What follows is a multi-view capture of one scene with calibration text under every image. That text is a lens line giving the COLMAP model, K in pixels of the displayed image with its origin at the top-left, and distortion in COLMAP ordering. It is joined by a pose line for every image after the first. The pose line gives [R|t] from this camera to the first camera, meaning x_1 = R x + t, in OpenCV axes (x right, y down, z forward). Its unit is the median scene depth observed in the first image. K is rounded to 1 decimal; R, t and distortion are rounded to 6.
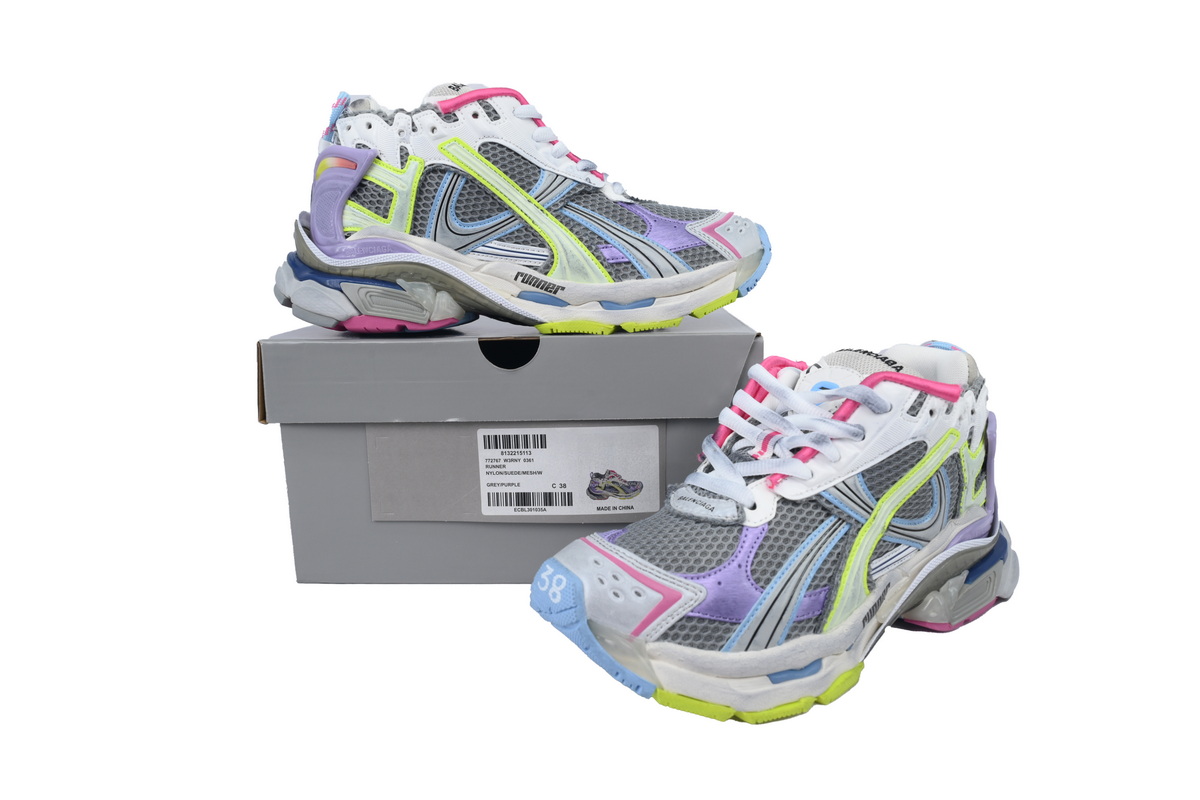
lens RADIAL K [[821.8, 0, 600.3], [0, 821.8, 401.0], [0, 0, 1]] dist [-0.029251, -0.001054]
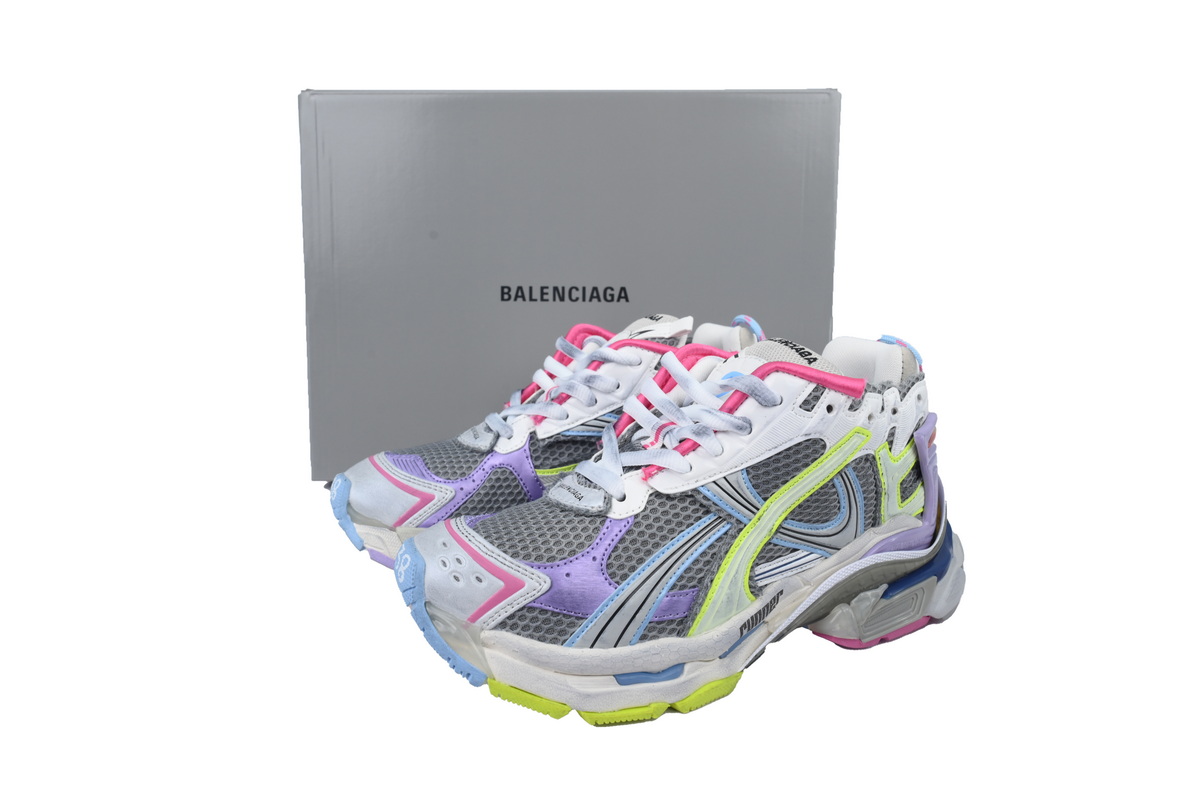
lens RADIAL K [[821.8, 0, 601.6], [0, 821.8, 400.2], [0, 0, 1]] dist [-0.029251, -0.001054]
pose [[0.989572, 0.039189, -0.138608, 0.284015], [-0.039672, 0.999212, -0.000725, 0.016420], [0.138470, 0.006216, 0.990347, 0.051611]]
